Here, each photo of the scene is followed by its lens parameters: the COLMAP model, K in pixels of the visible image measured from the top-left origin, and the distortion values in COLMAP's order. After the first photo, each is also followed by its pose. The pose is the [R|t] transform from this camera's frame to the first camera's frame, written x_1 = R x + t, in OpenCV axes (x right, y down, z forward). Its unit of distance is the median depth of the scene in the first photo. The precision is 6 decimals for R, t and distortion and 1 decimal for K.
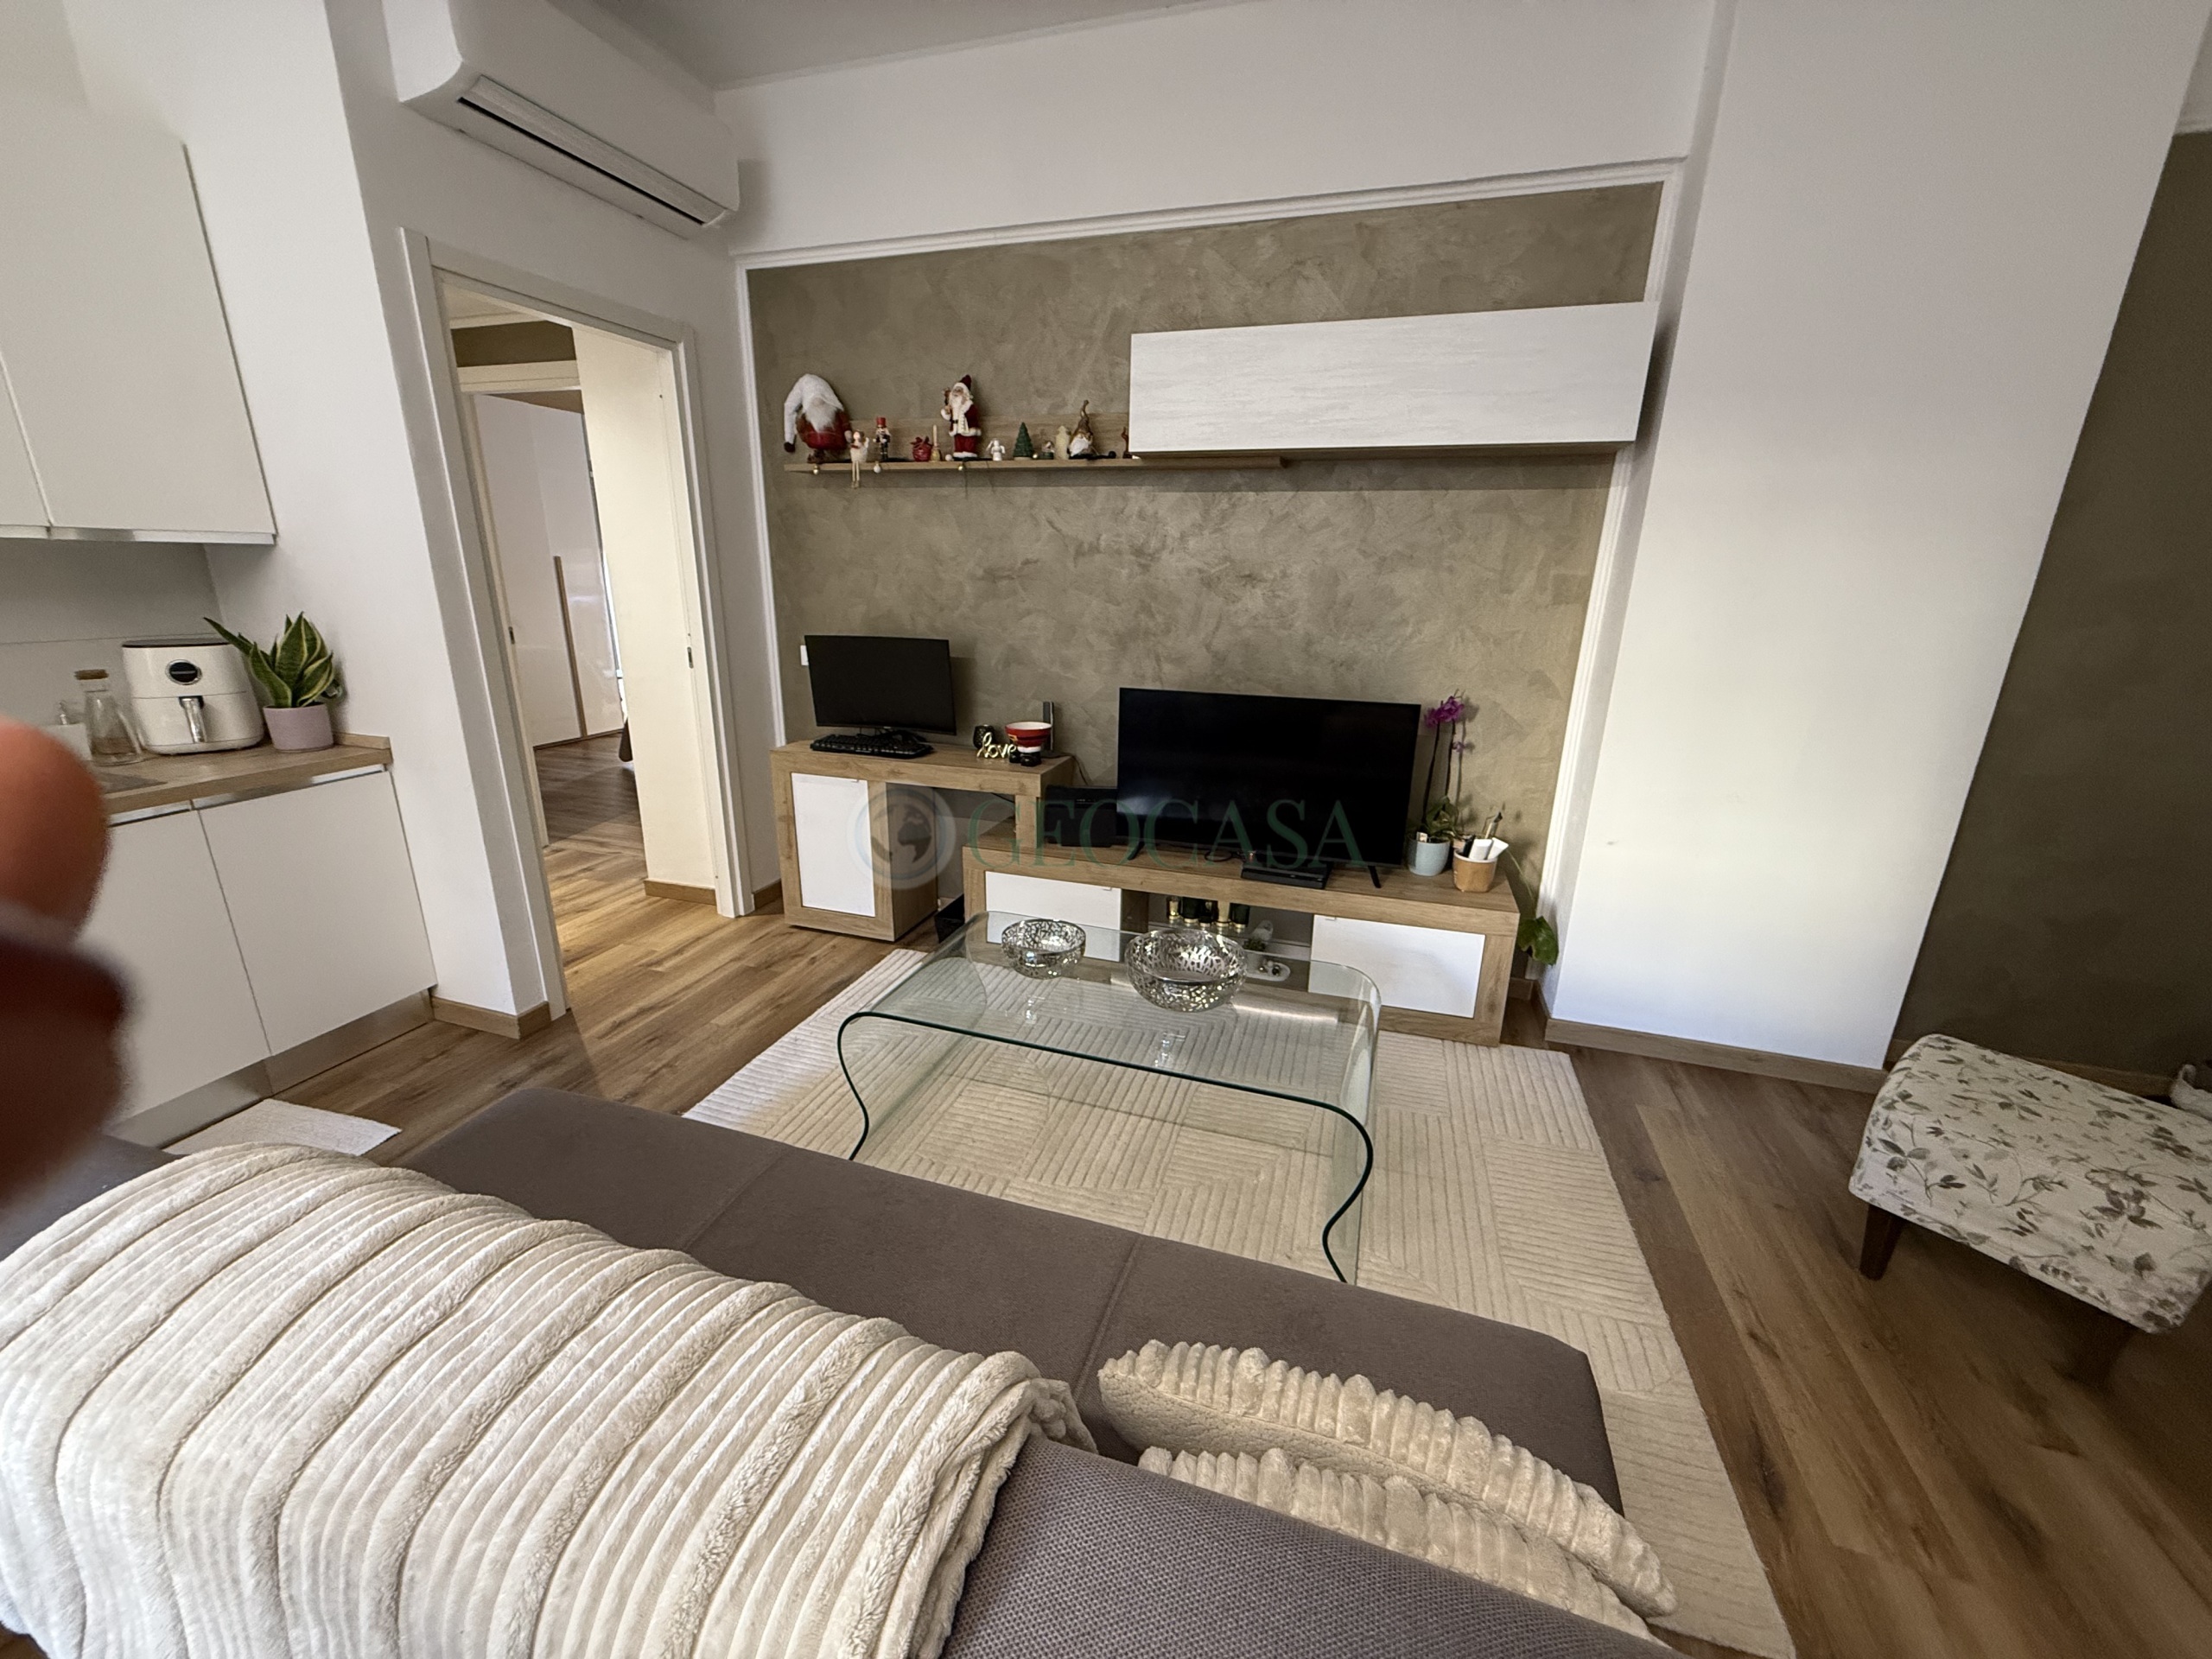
lens RADIAL K [[875.9, 0, 1099.5], [0, 875.9, 826.1], [0, 0, 1]] dist [0.000705, -0.000448]
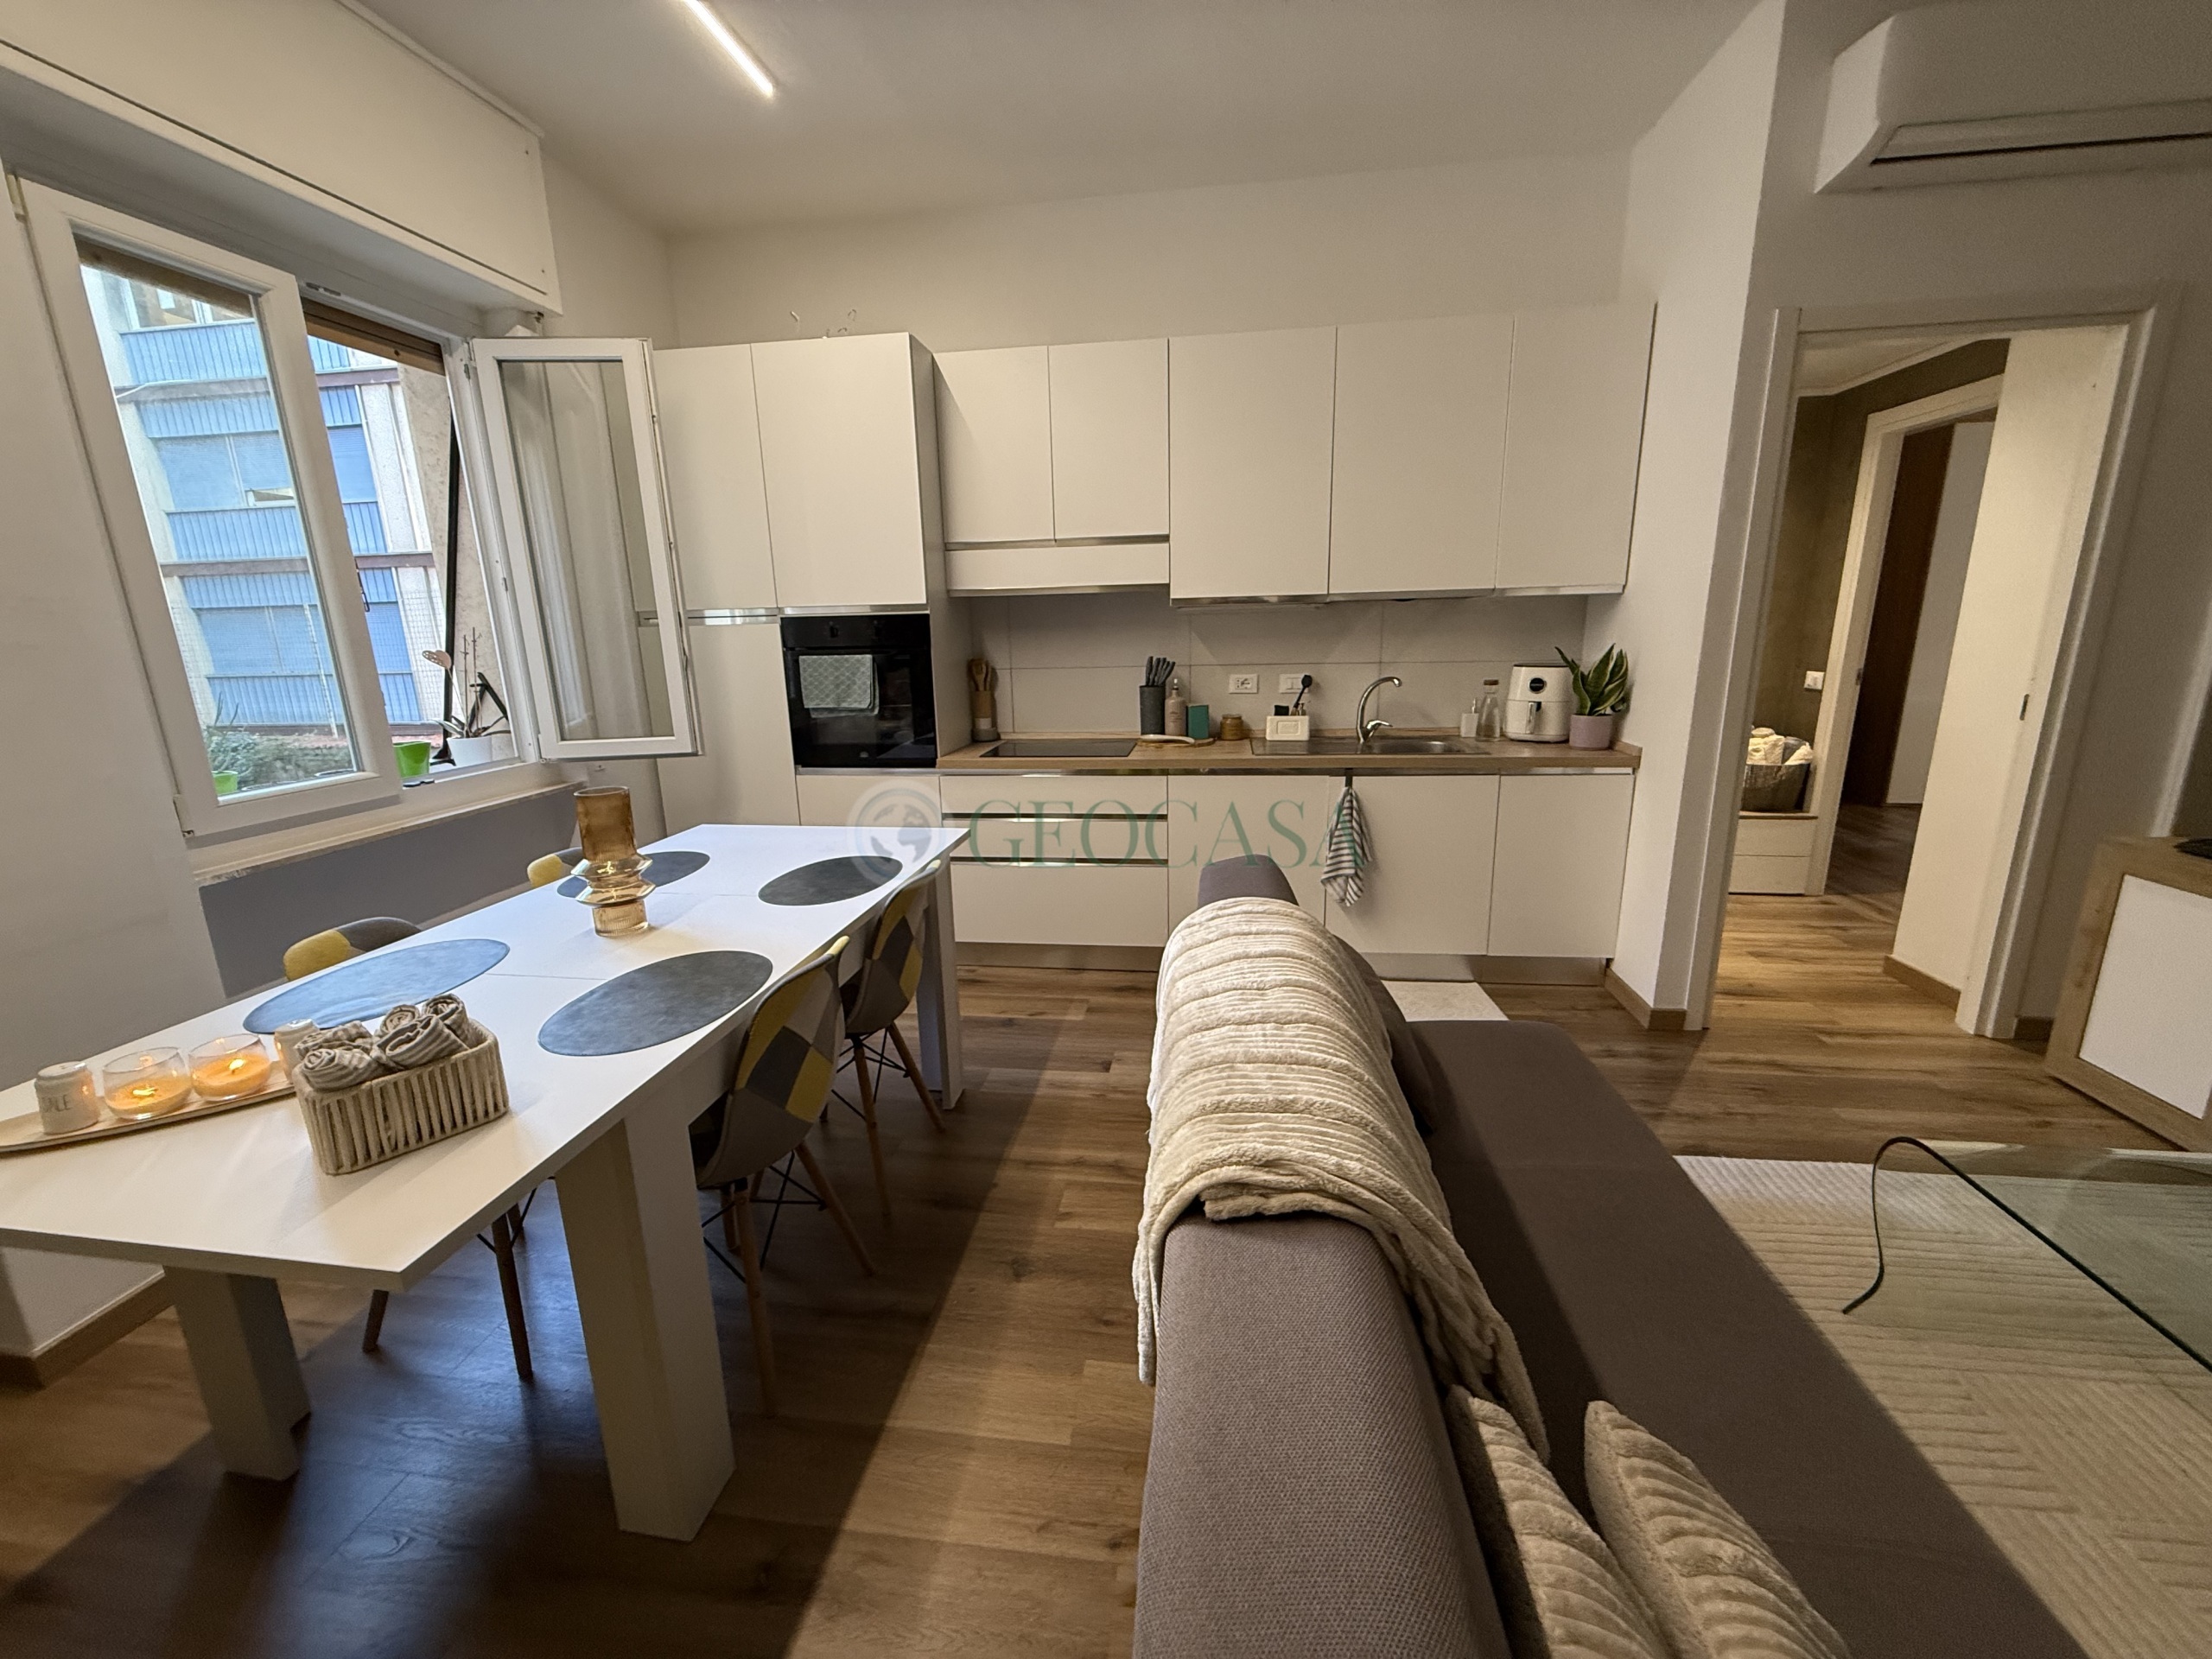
lens RADIAL K [[875.9, 0, 1100.2], [0, 875.9, 826.5], [0, 0, 1]] dist [0.000705, -0.000448]
pose [[0.172932, 0.202323, -0.963929, 0.222917], [-0.256354, 0.954190, 0.154288, 0.007087], [0.950988, 0.220426, 0.216876, 0.049718]]
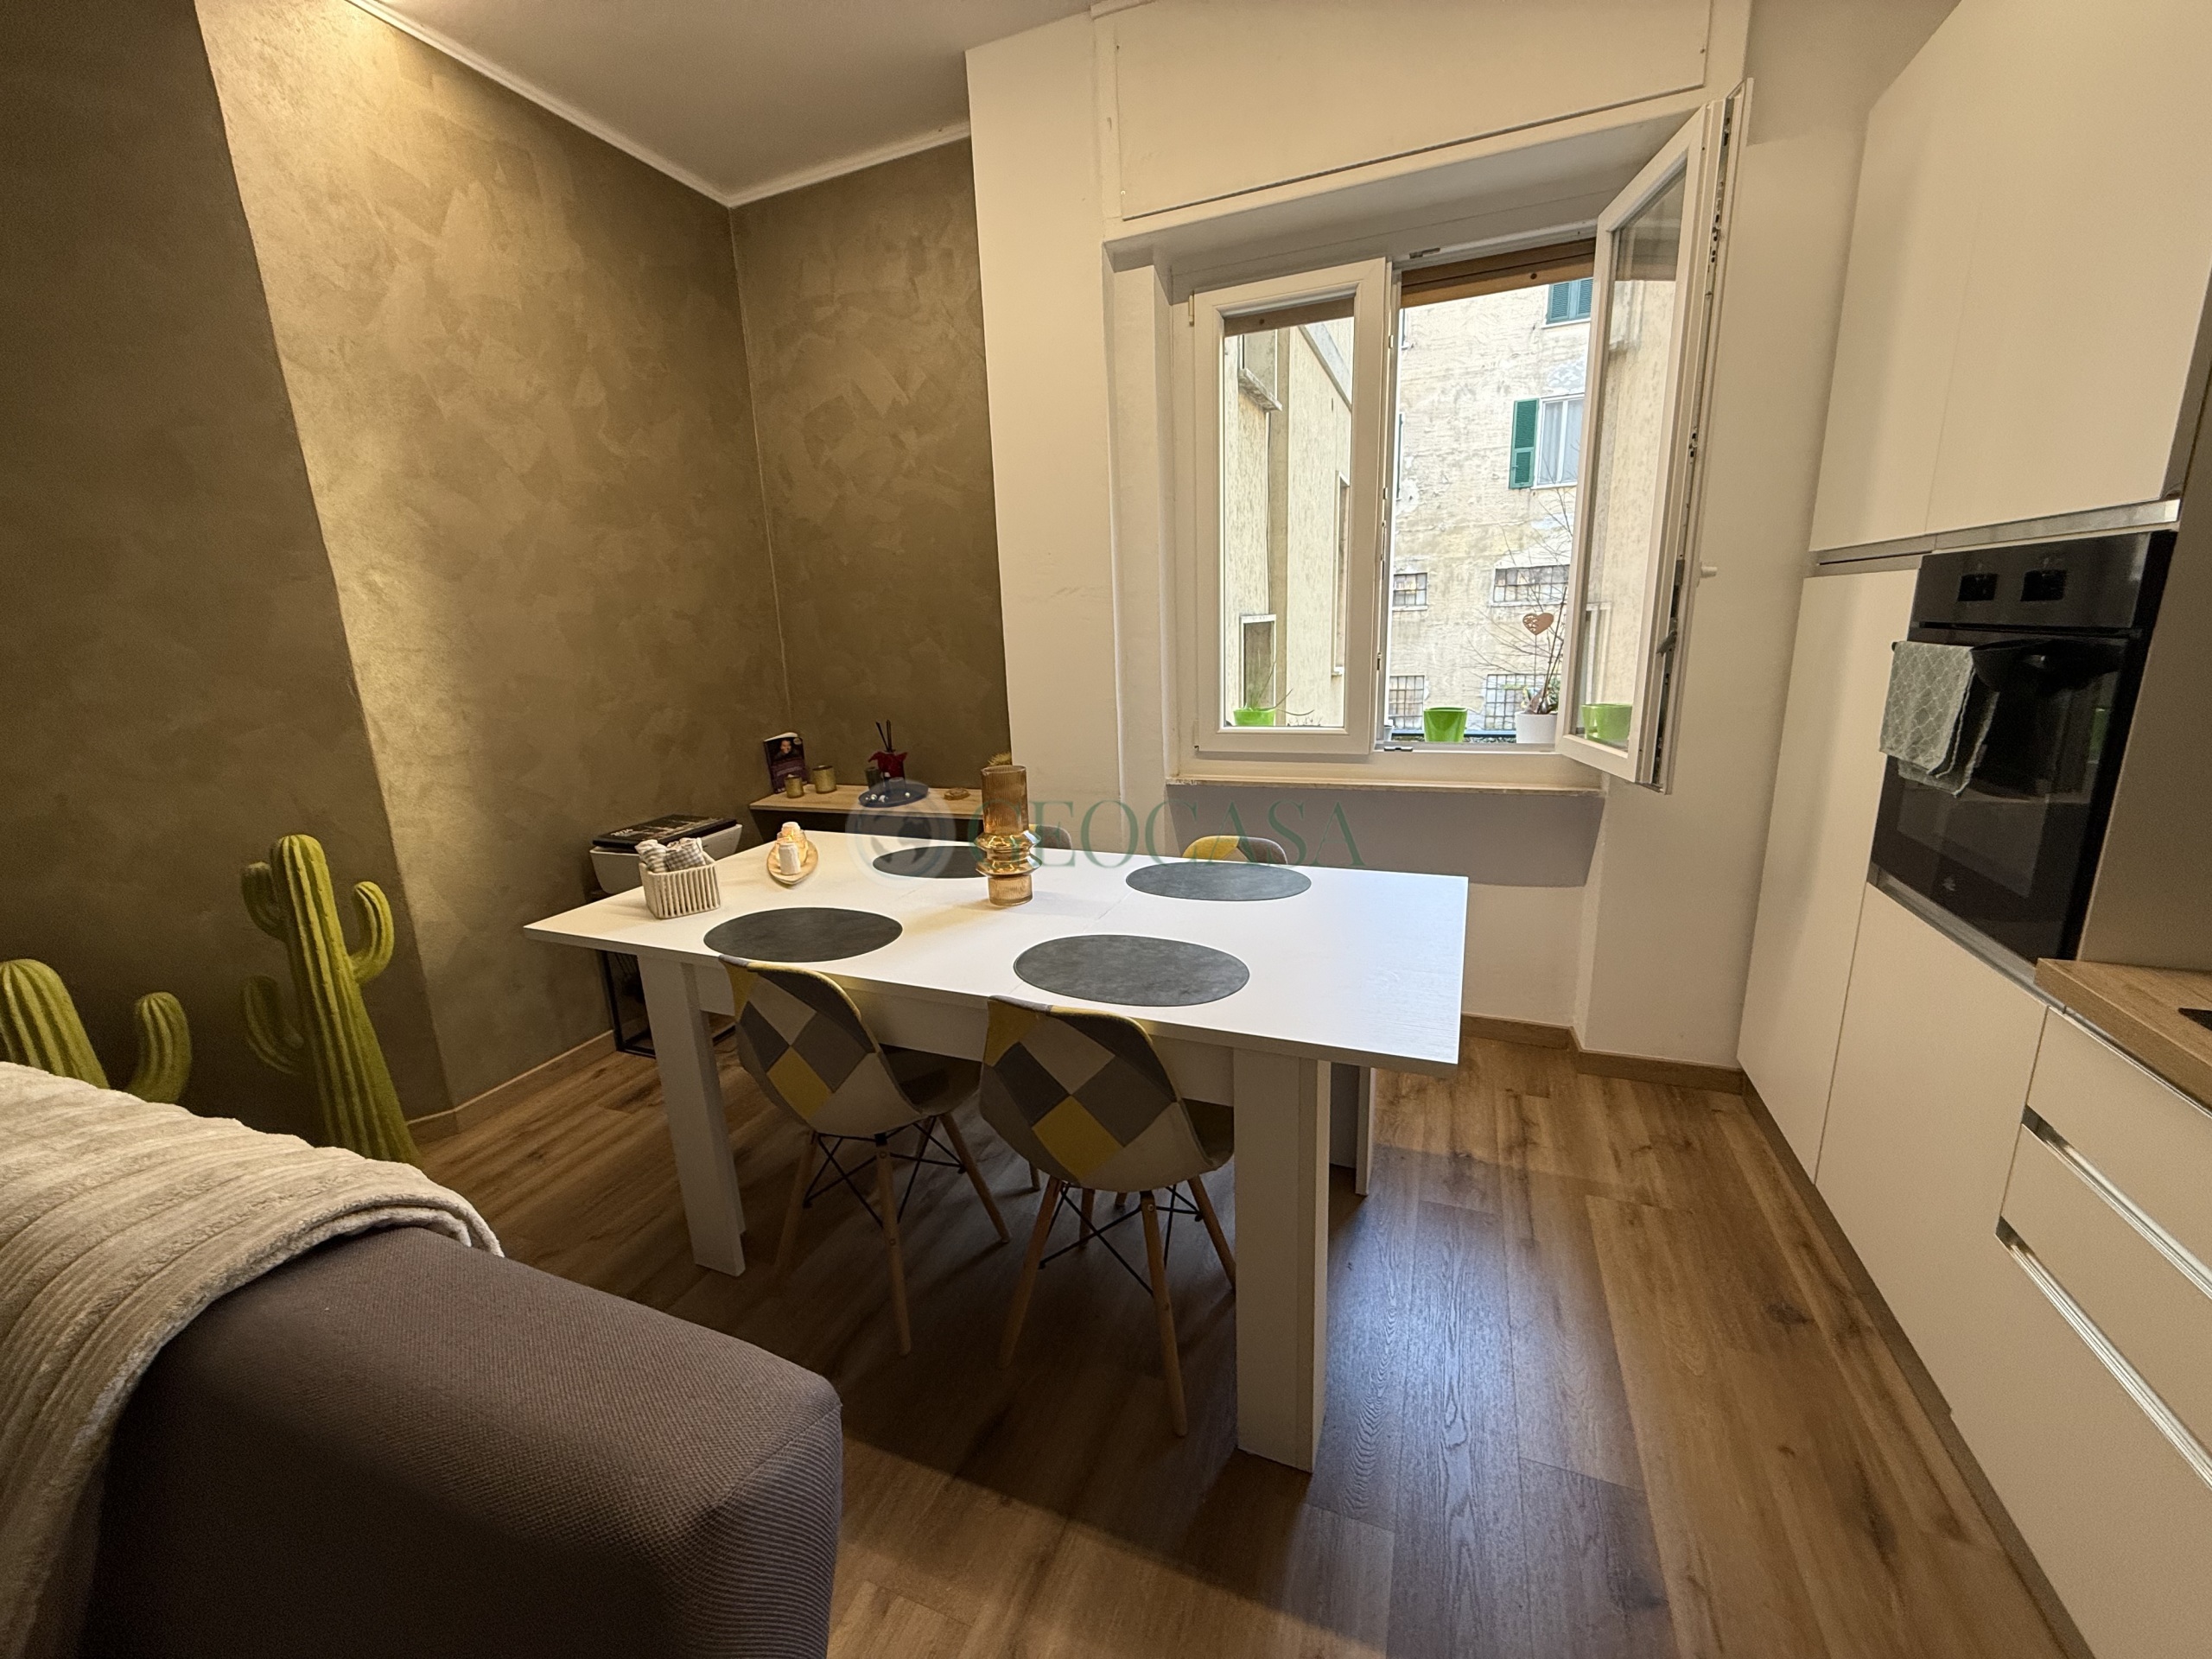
lens RADIAL K [[875.9, 0, 1100.1], [0, 875.9, 826.4], [0, 0, 1]] dist [0.000705, -0.000448]
pose [[-0.997362, 0.006915, 0.072256, -0.600338], [0.042108, 0.865955, 0.498346, -0.124381], [-0.059125, 0.500074, -0.863962, 0.448042]]
